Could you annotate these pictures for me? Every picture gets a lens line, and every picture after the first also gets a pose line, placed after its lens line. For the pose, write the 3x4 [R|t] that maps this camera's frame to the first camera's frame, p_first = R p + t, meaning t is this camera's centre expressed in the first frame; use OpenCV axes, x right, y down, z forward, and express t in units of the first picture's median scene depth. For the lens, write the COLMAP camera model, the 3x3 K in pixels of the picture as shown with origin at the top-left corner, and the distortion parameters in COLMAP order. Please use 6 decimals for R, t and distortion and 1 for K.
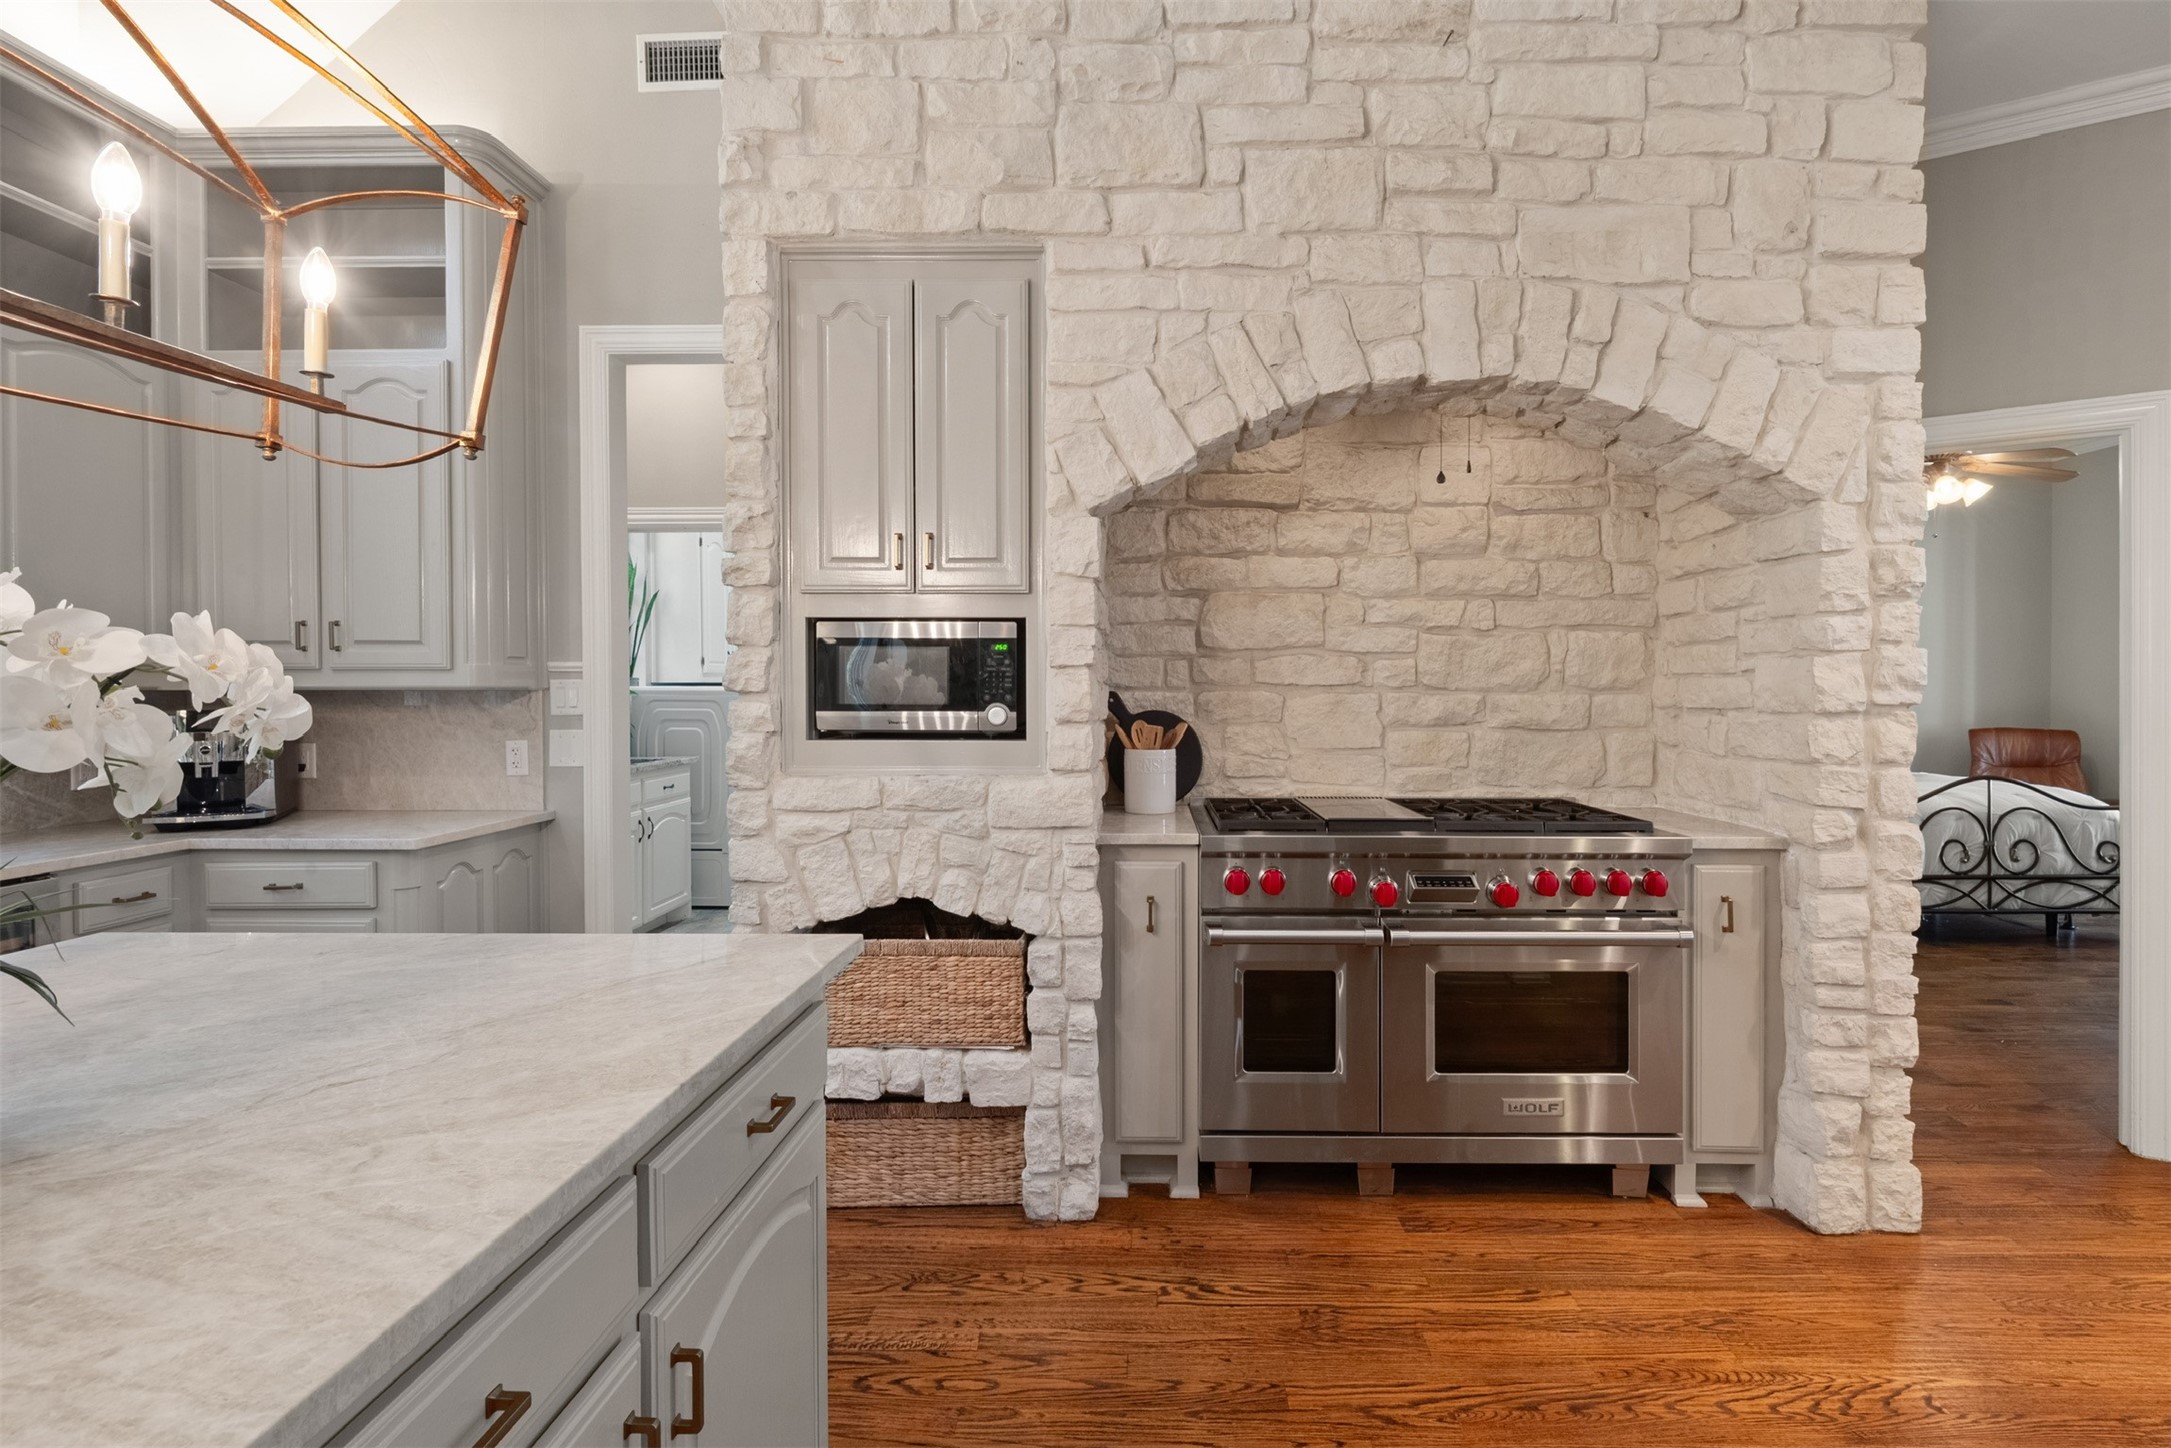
lens RADIAL K [[987.5, 0, 1137.6], [0, 987.5, 717.4], [0, 0, 1]] dist [-0.011794, 0.001404]
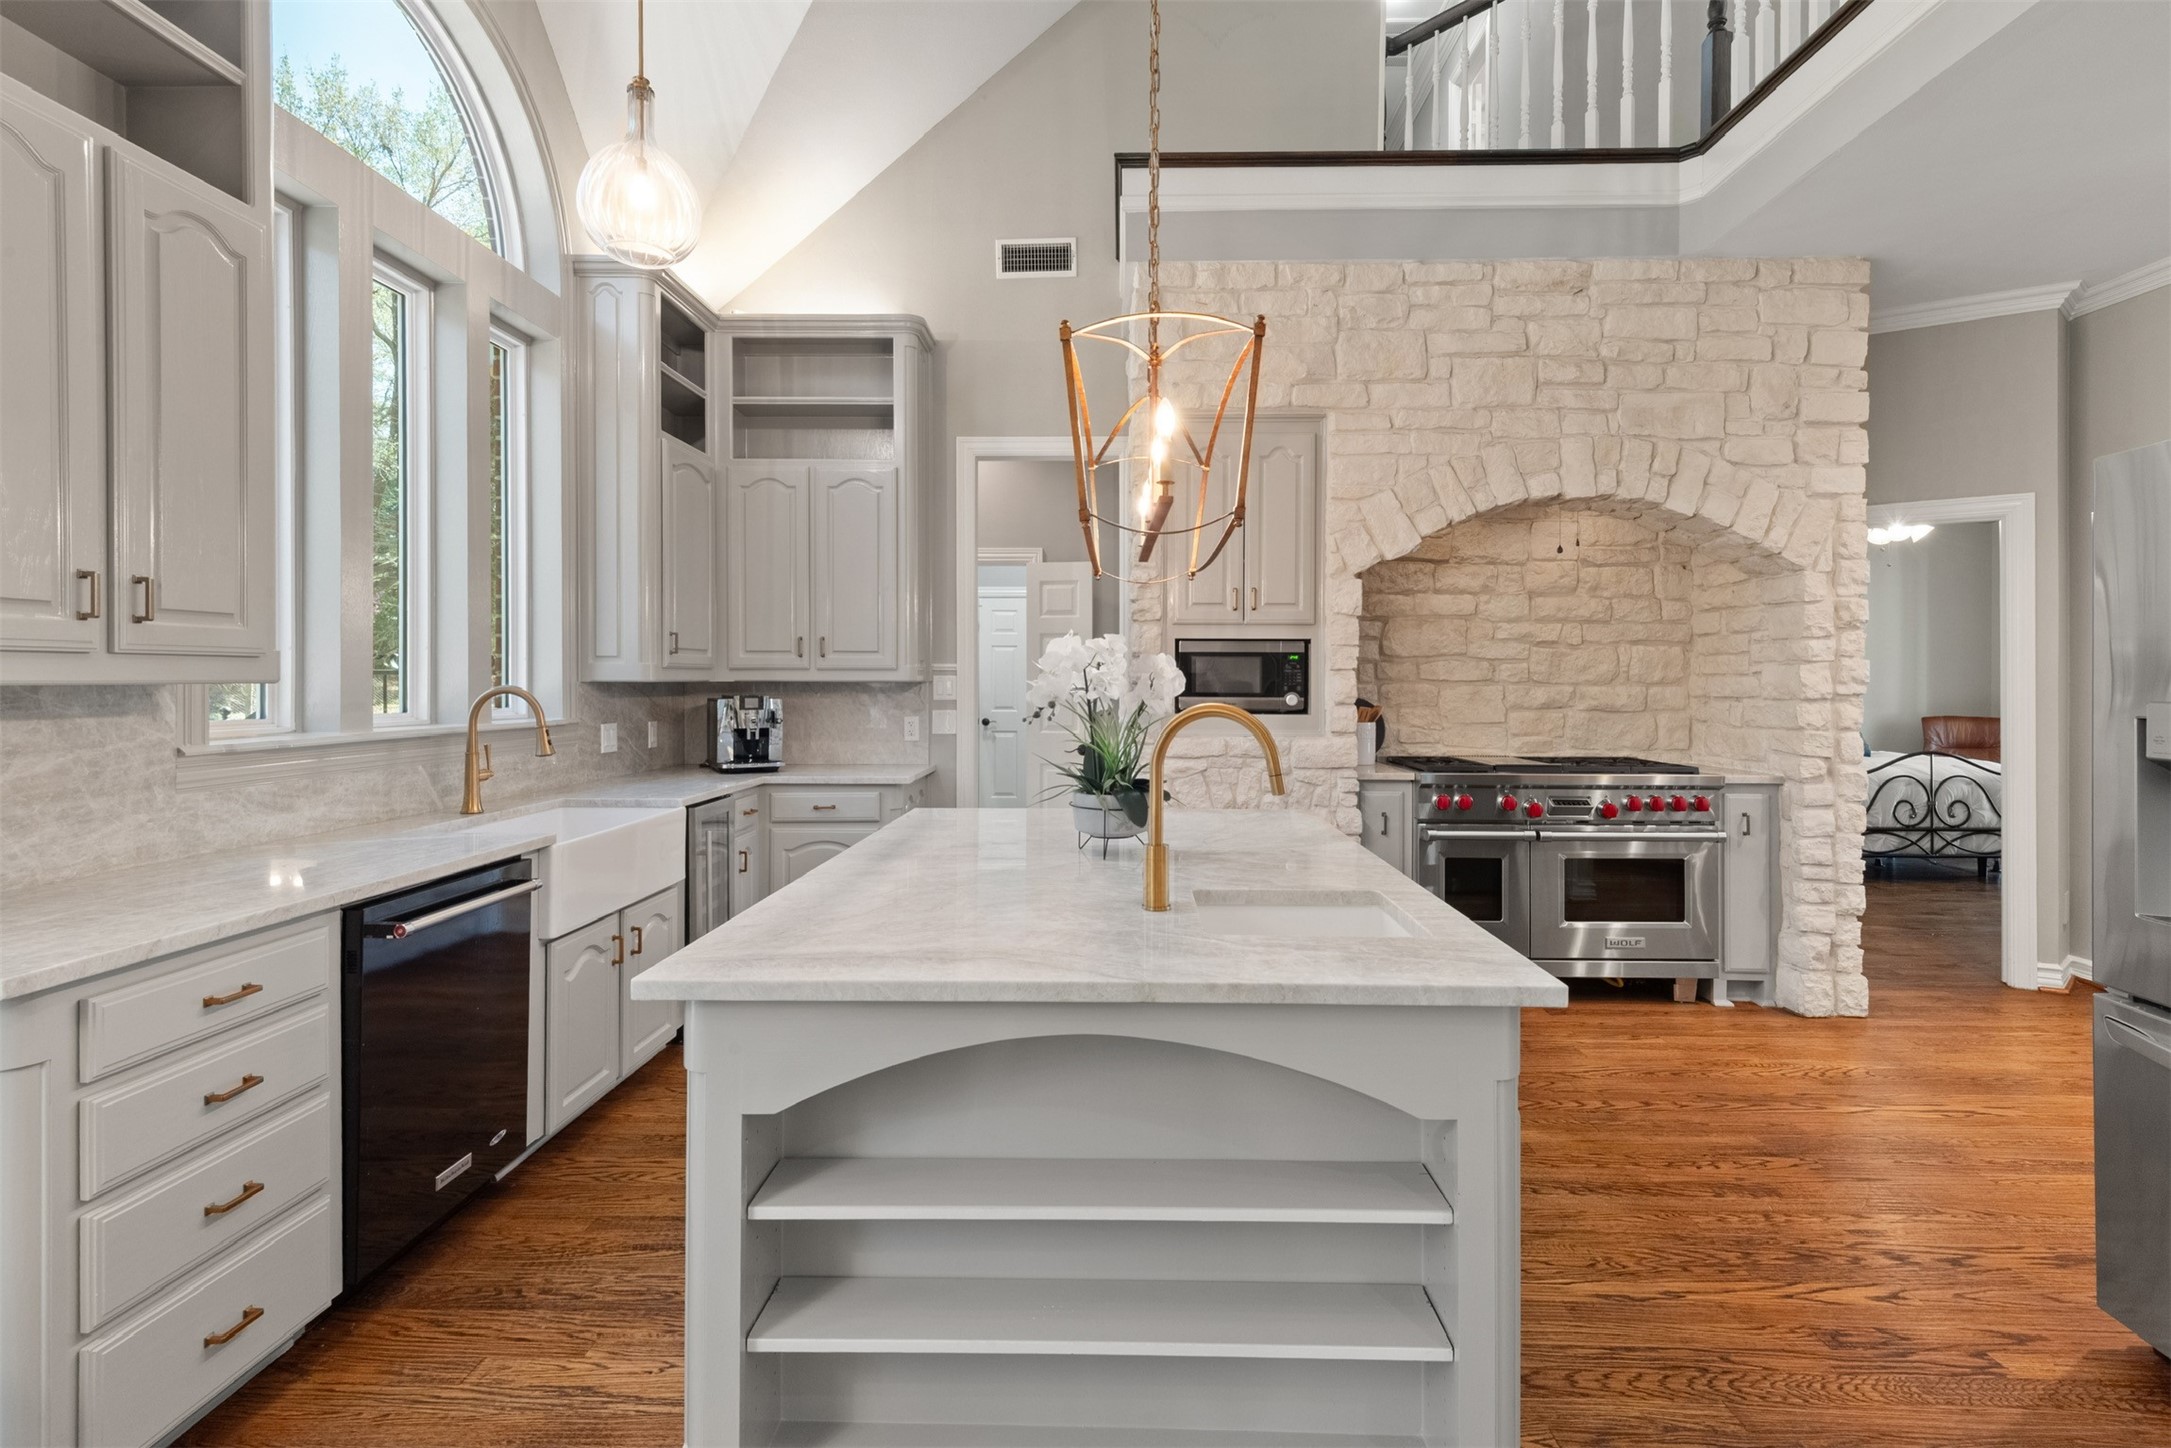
lens RADIAL K [[987.5, 0, 1083.2], [0, 987.5, 701.5], [0, 0, 1]] dist [-0.011794, 0.001404]
pose [[0.999835, 0.002467, -0.017975, -0.468695], [-0.002595, 0.999972, -0.007070, 0.013466], [0.017957, 0.007115, 0.999813, -0.645821]]
